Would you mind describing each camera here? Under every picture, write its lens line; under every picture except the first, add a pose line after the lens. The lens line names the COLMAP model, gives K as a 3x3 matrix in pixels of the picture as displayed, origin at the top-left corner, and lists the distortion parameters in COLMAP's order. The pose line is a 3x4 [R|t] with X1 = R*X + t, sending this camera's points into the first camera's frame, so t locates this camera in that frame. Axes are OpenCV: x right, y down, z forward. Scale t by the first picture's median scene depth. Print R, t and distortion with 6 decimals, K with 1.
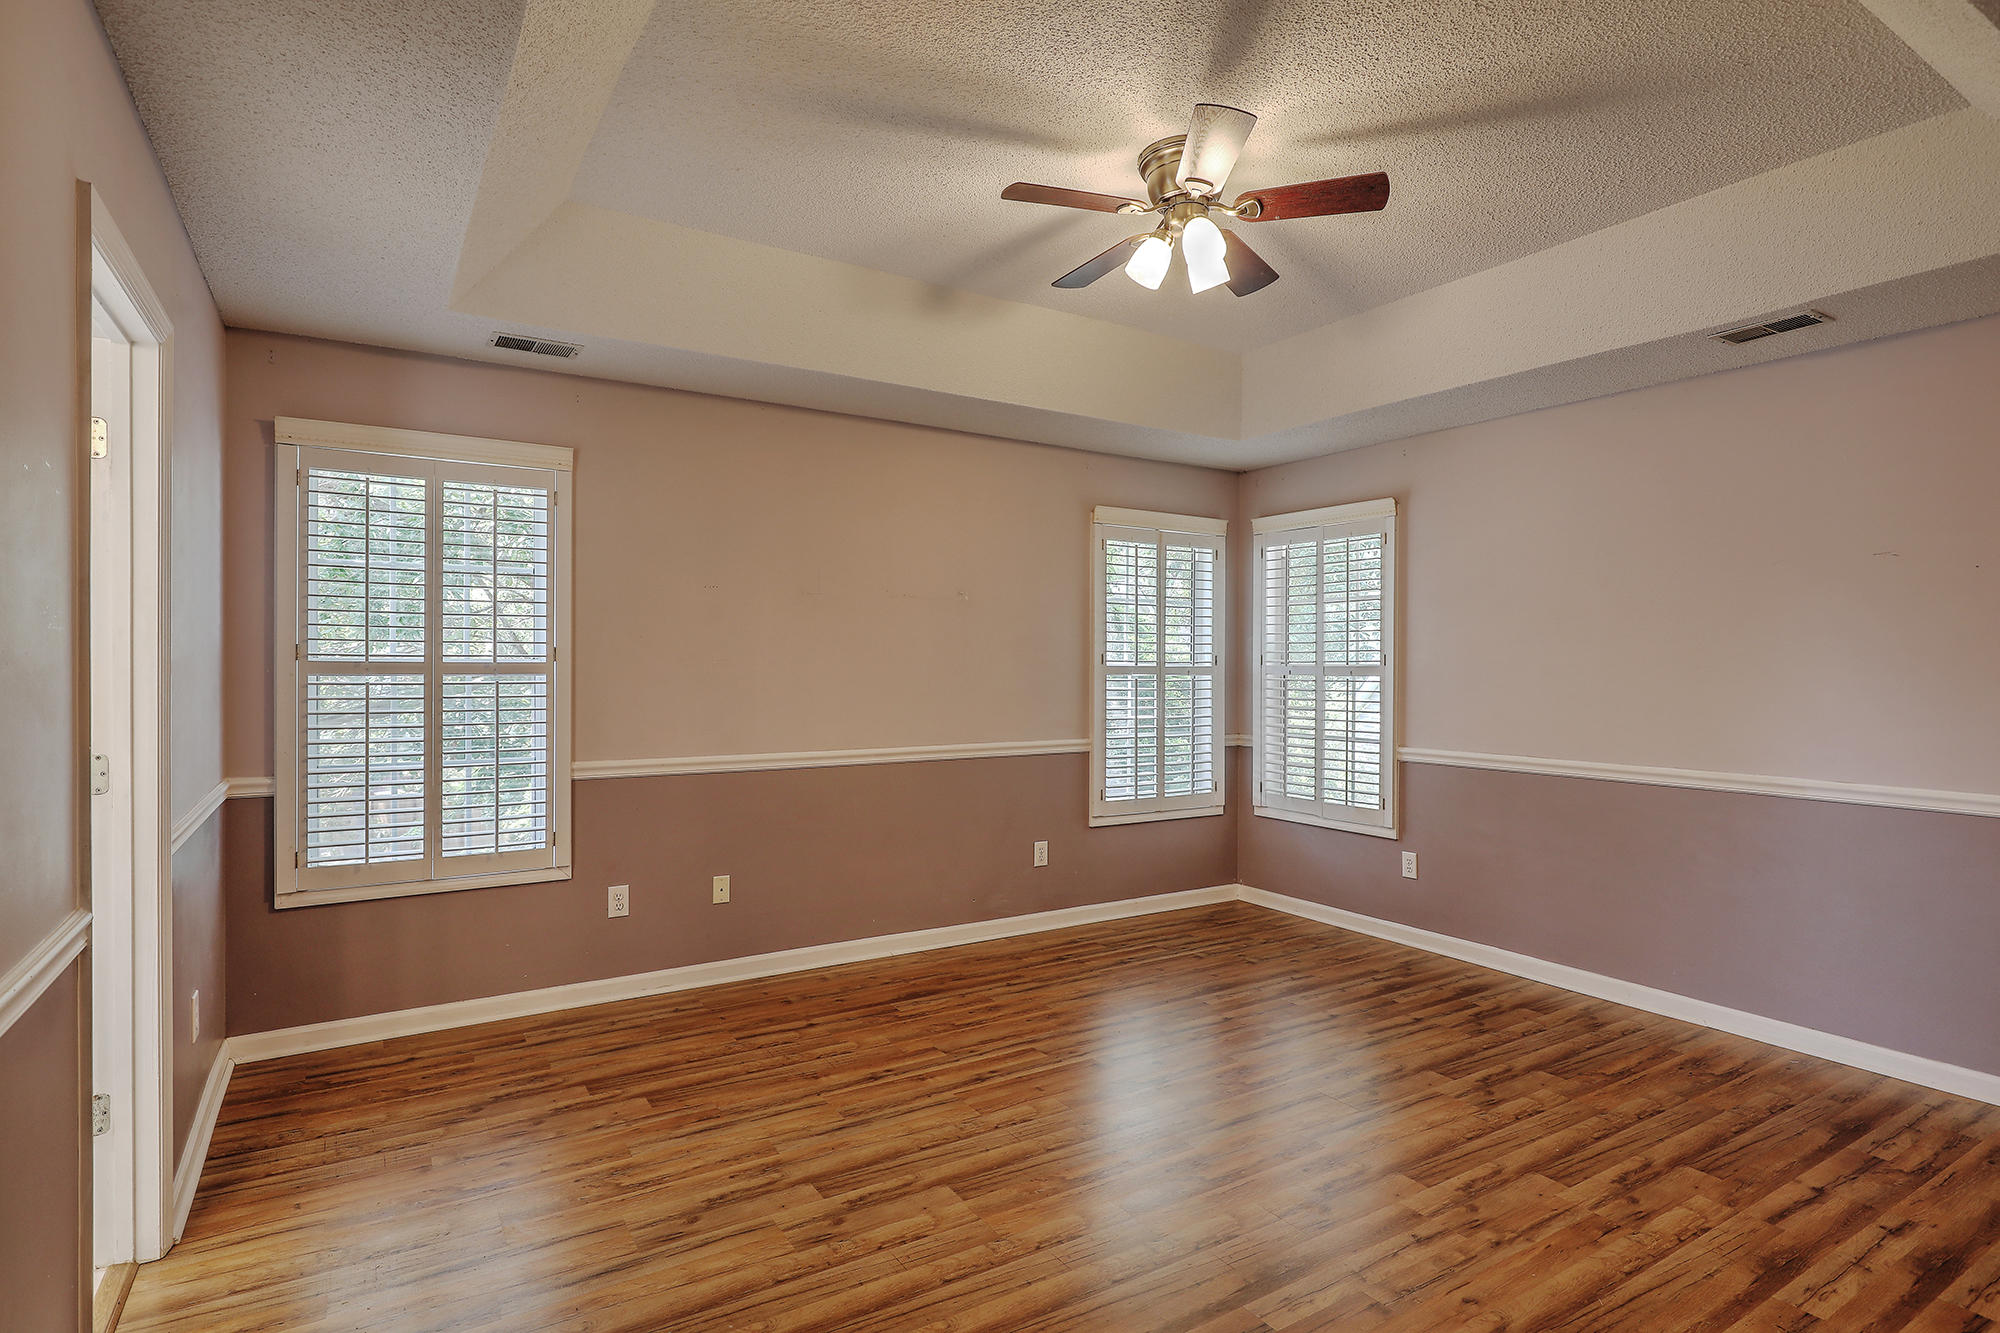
lens RADIAL K [[1020.7, 0, 1015.2], [0, 1020.7, 663.0], [0, 0, 1]] dist [-0.002059, -0.000245]
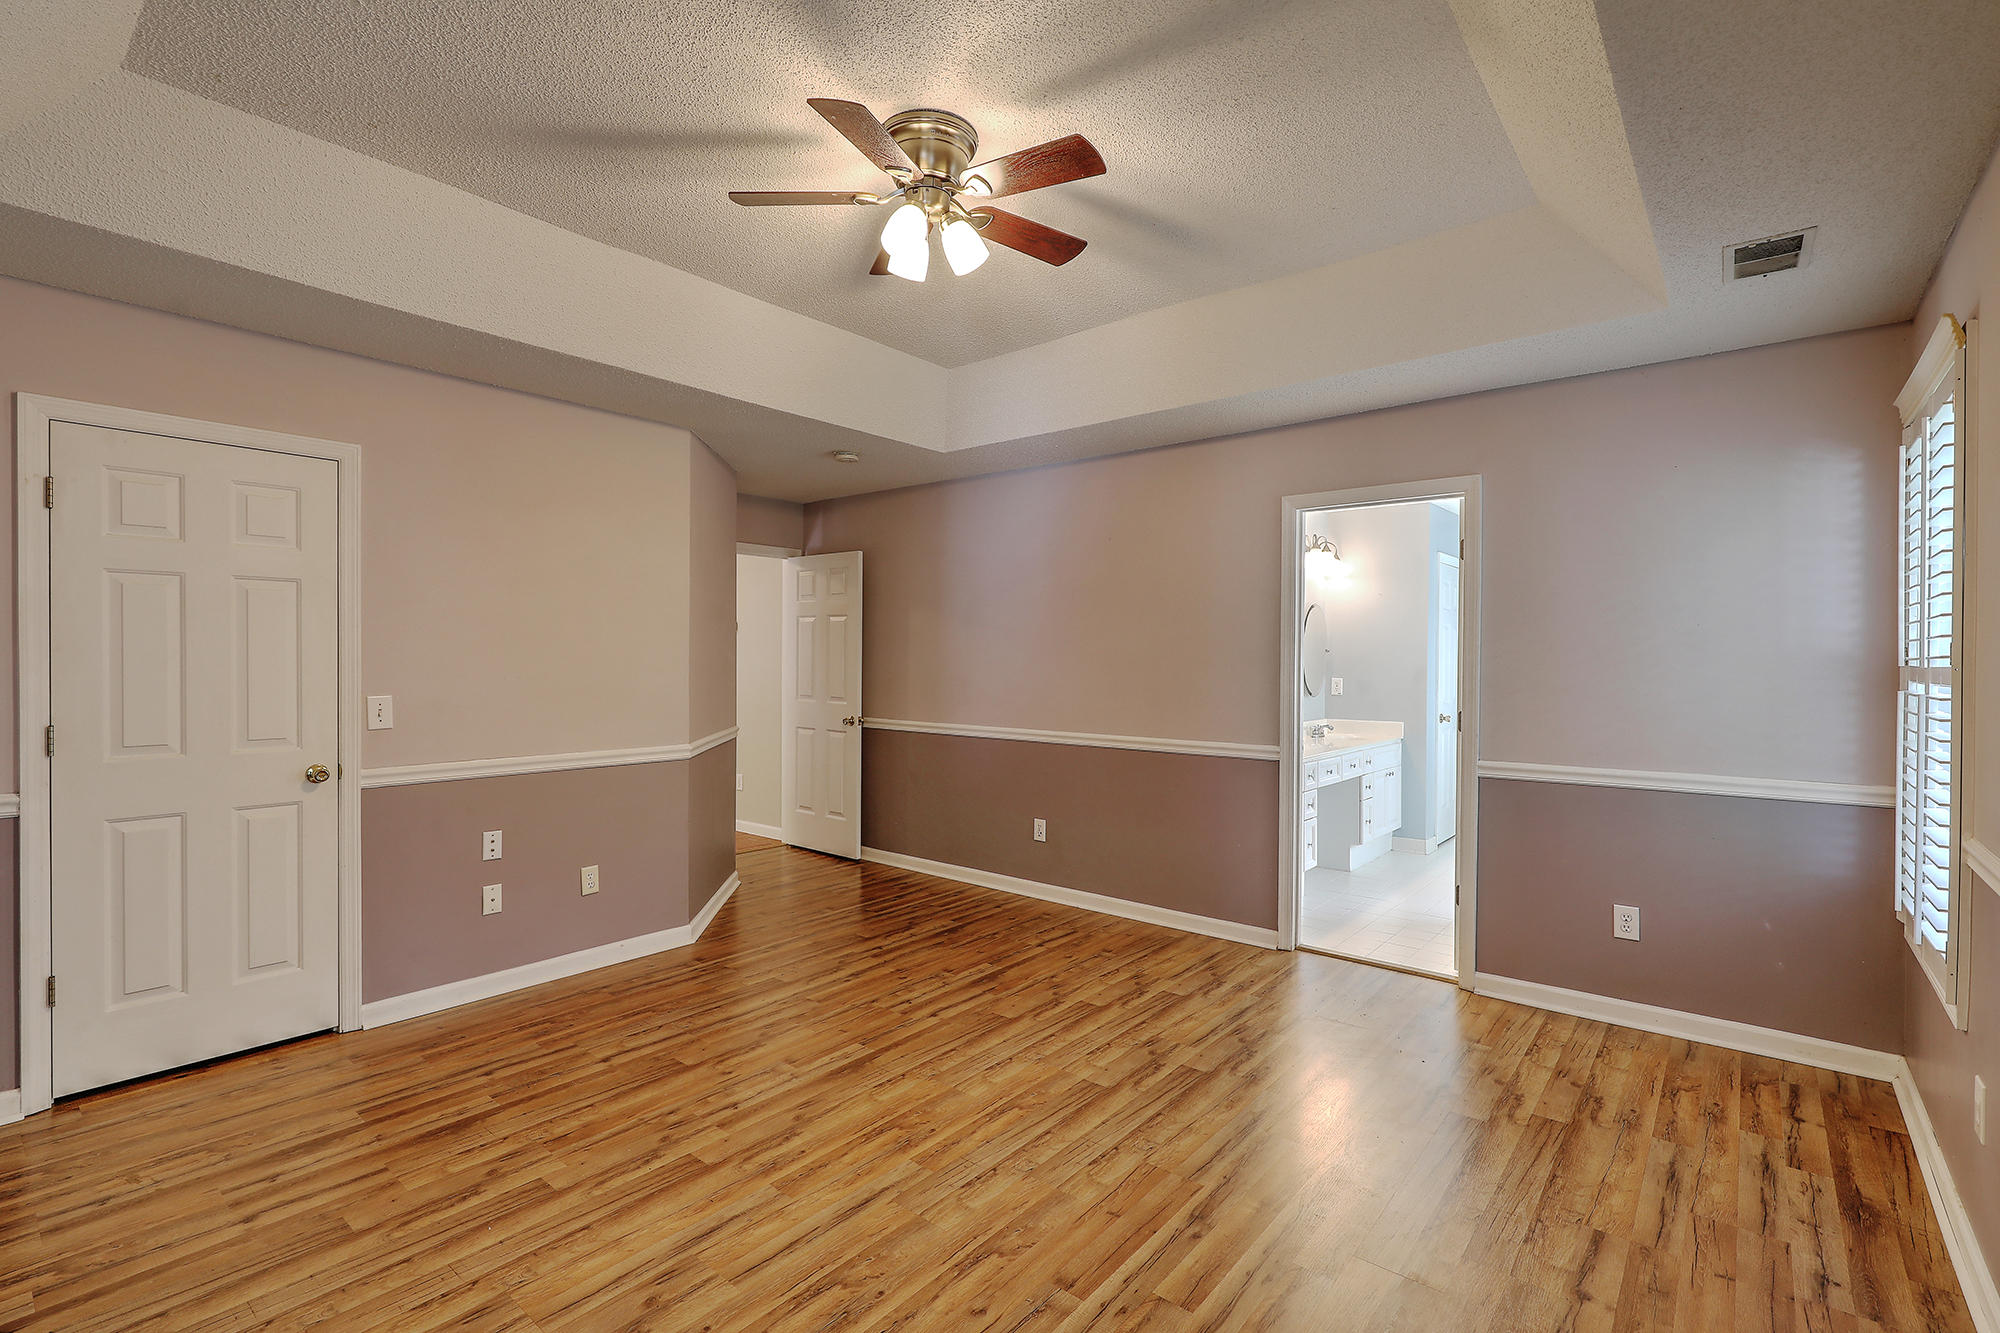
lens RADIAL K [[902.4, 0, 1001.4], [0, 902.4, 659.9], [0, 0, 1]] dist [0.000105, -0.000250]
pose [[-0.953369, -0.007763, -0.301706, 0.262111], [-0.008709, 0.999960, 0.001791, -0.001076], [0.301680, 0.004335, -0.953399, 1.356444]]
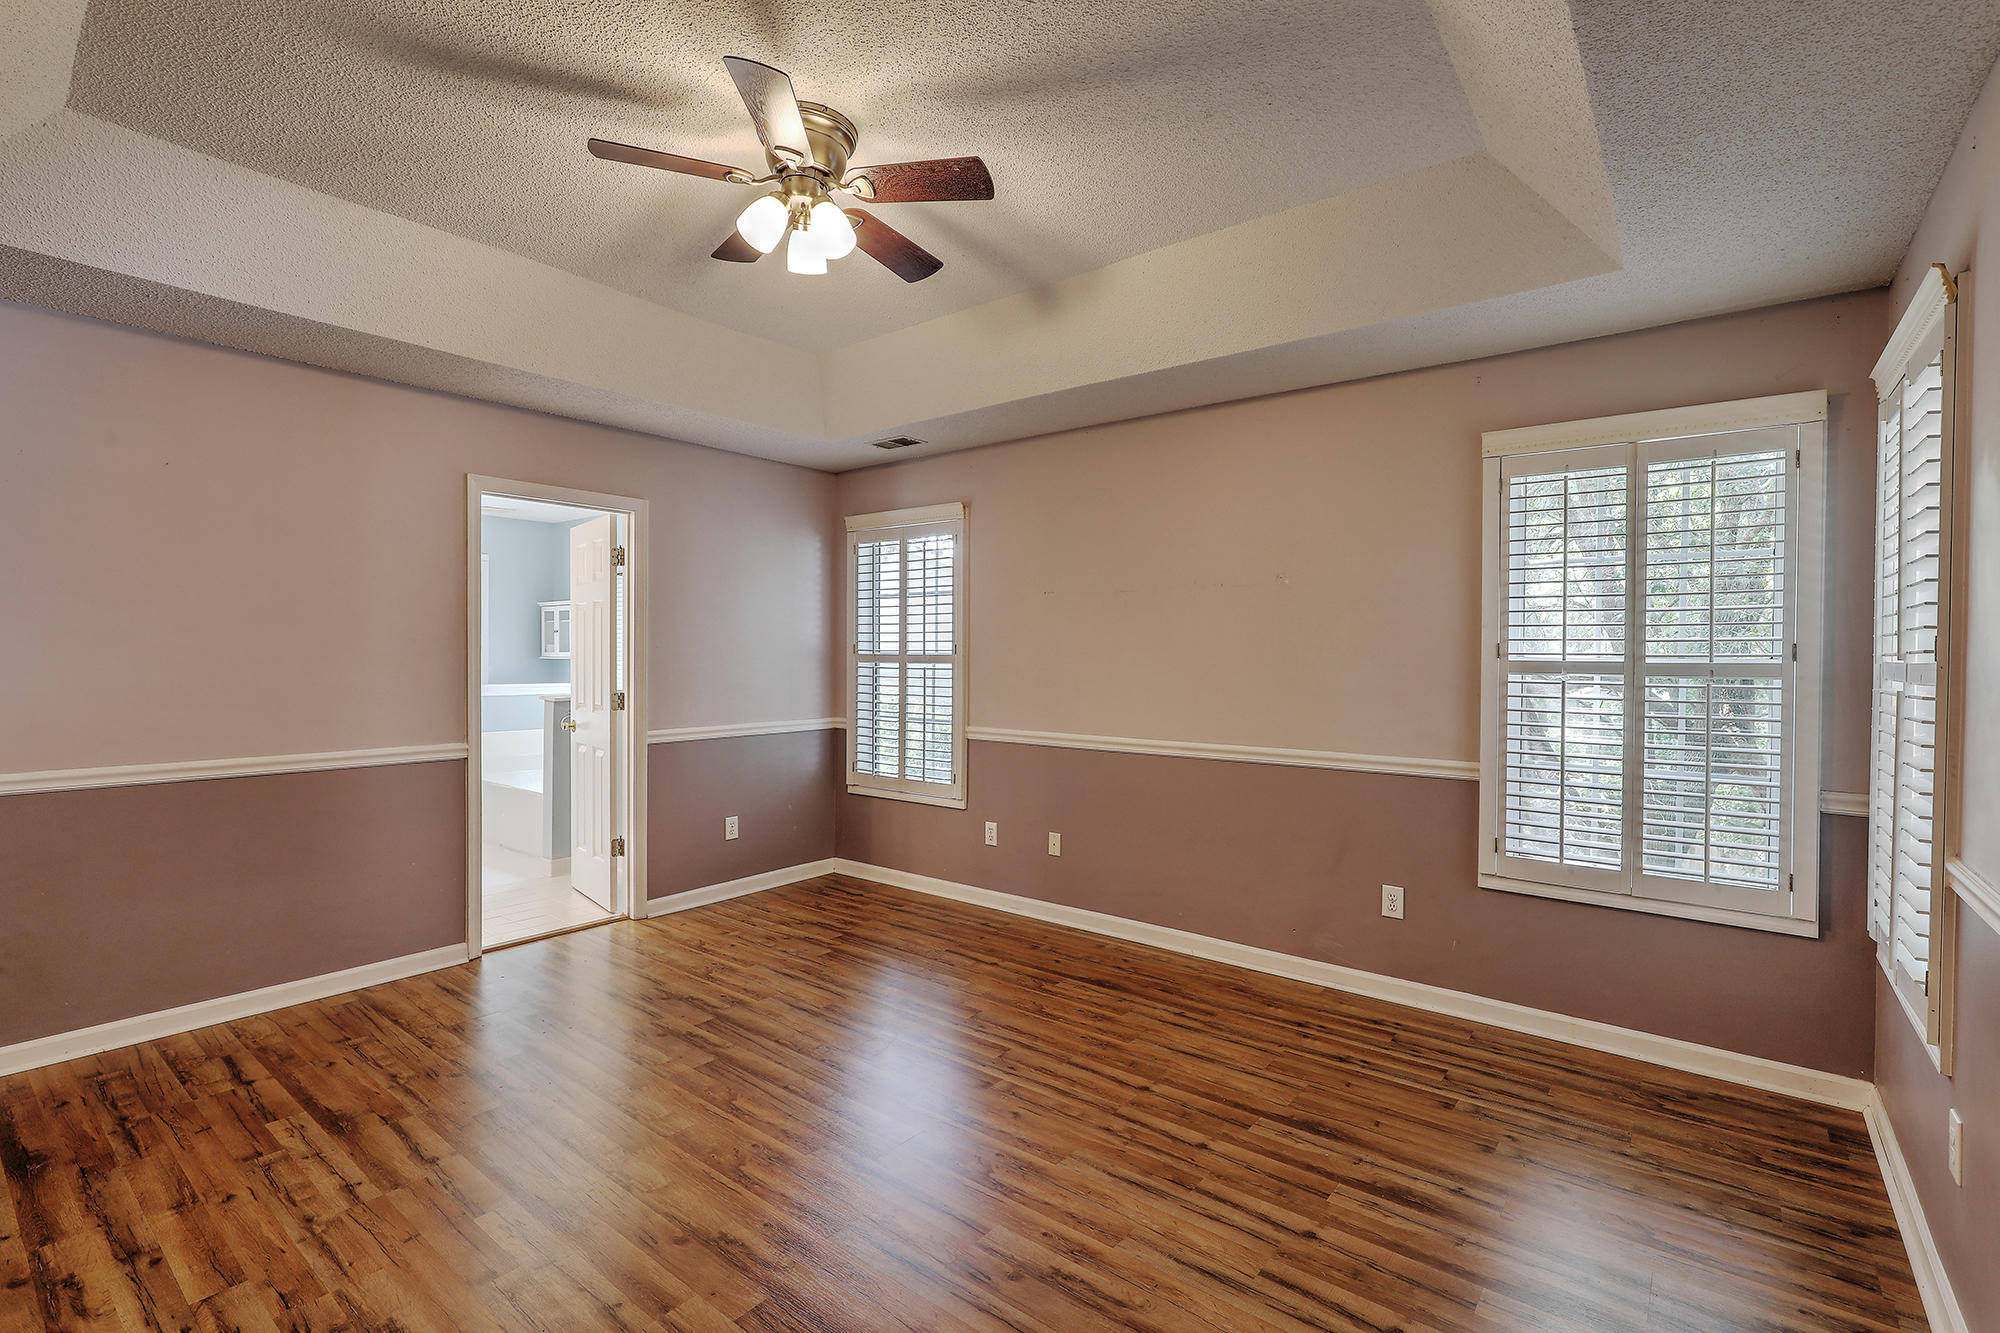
lens RADIAL K [[902.4, 0, 1014.4], [0, 902.4, 662.6], [0, 0, 1]] dist [0.000105, -0.000250]
pose [[0.333355, 0.005757, -0.942784, 0.765776], [-0.006078, 0.999974, 0.003958, 0.005014], [0.942782, 0.004411, 0.333381, 0.662317]]
